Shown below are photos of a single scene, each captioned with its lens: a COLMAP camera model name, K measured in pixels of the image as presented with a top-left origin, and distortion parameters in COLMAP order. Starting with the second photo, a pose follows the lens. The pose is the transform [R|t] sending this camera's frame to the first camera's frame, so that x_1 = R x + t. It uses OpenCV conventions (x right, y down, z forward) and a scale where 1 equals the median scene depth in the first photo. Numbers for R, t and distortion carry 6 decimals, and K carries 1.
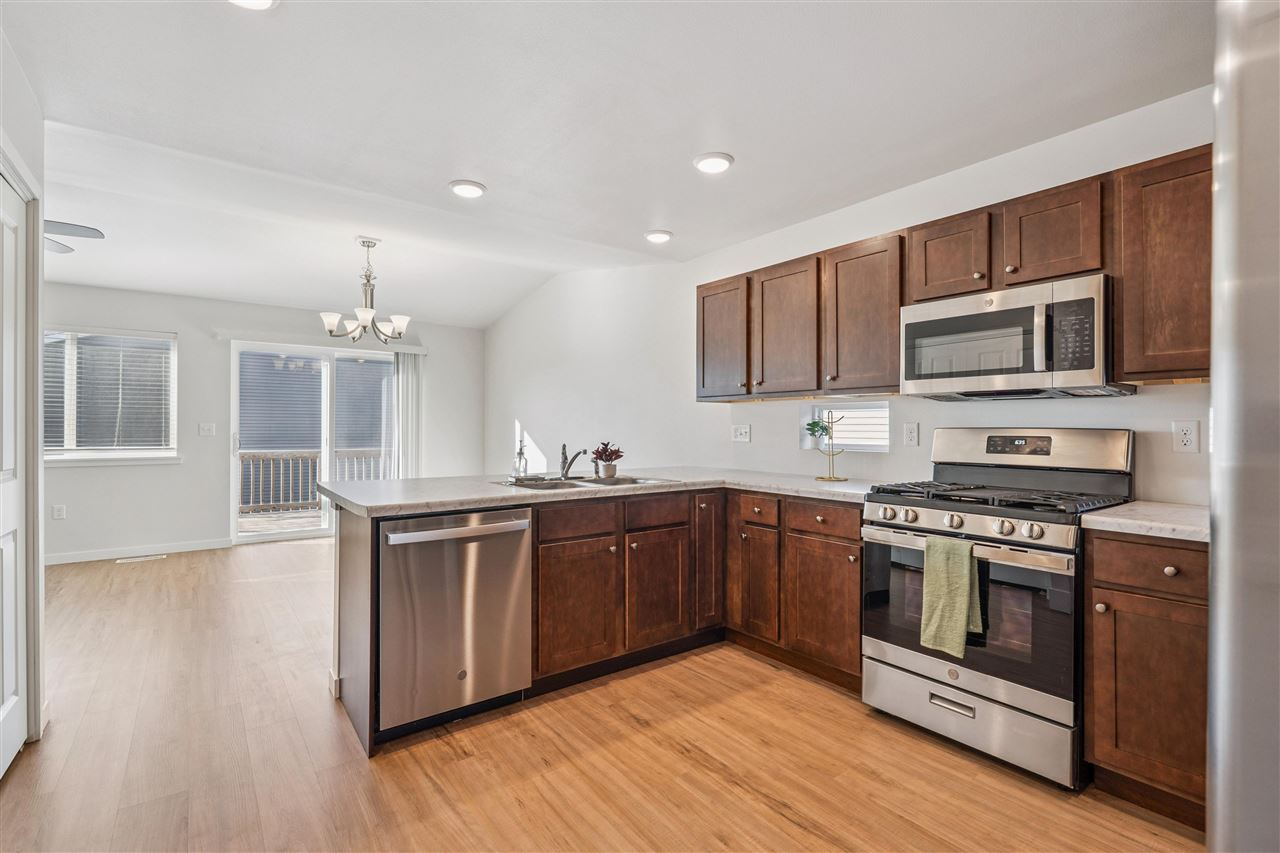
lens RADIAL K [[593.2, 0, 640.0], [0, 593.2, 426.5], [0, 0, 1]] dist [-0.002446, 0.000155]
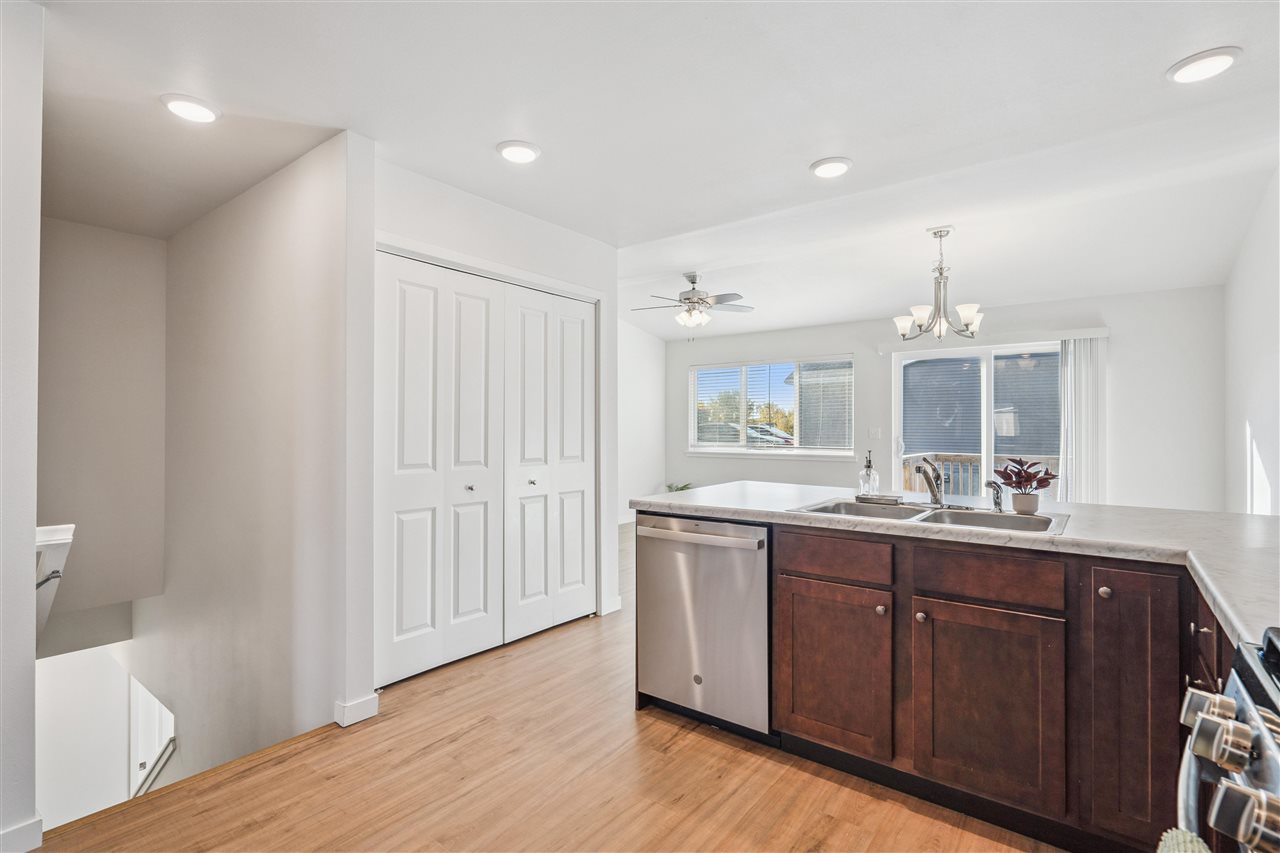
lens RADIAL K [[593.2, 0, 640.0], [0, 593.2, 426.5], [0, 0, 1]] dist [-0.002446, 0.000155]
pose [[0.265154, -0.005041, -0.964193, 0.496604], [0.001515, 0.999987, -0.004812, -0.005564], [0.964205, -0.000185, 0.265158, 0.484839]]
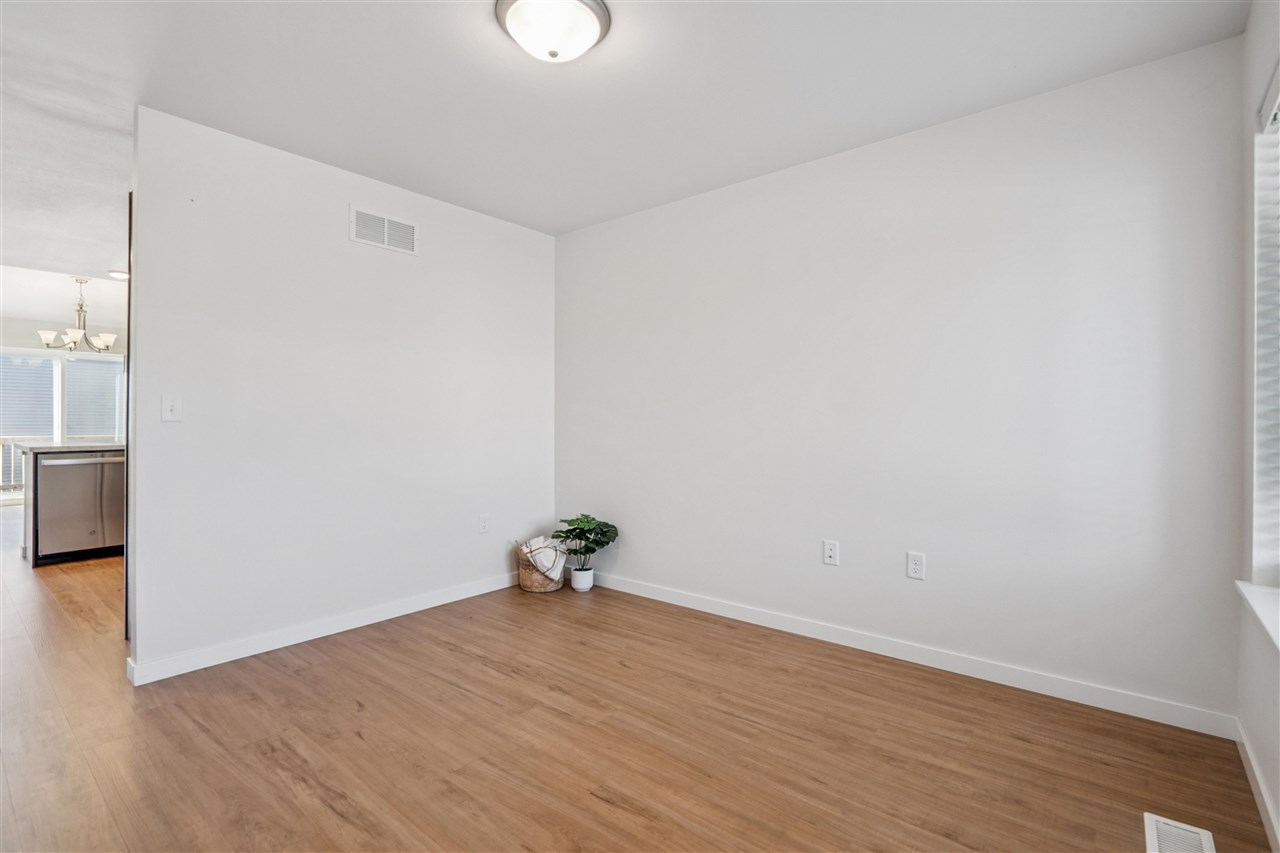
lens RADIAL K [[563.6, 0, 640.0], [0, 563.6, 426.5], [0, 0, 1]] dist [0.000128, 0.000140]
pose [[0.967702, -0.003541, 0.252073, 0.779923], [-0.000106, 0.999896, 0.014454, 0.024694], [-0.252098, -0.014014, 0.967600, -1.012712]]
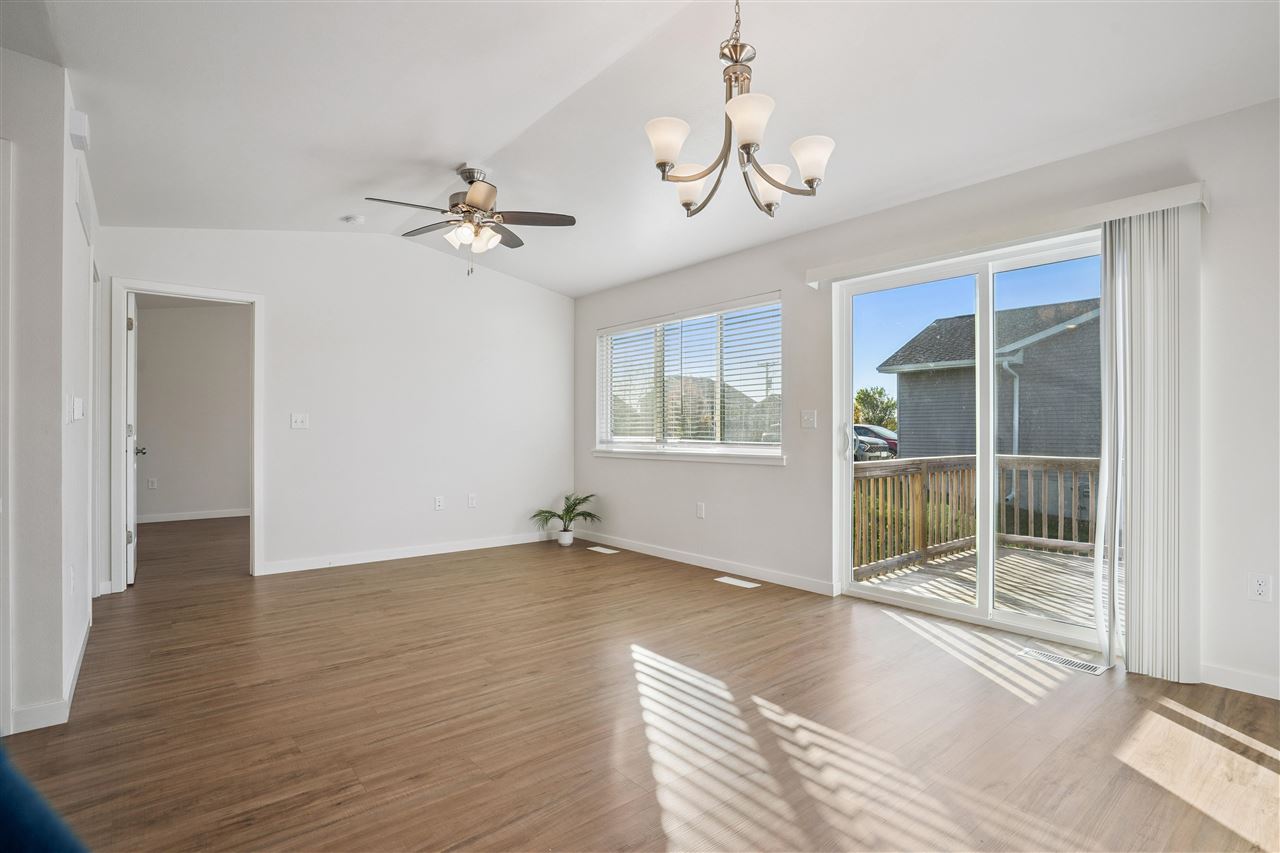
lens RADIAL K [[626.7, 0, 640.0], [0, 626.7, 426.5], [0, 0, 1]] dist [-0.000674, -0.000604]
pose [[0.069753, -0.007940, -0.997533, -0.021367], [-0.000196, 0.999968, -0.007973, 0.038637], [0.997564, 0.000752, 0.069750, 1.447694]]
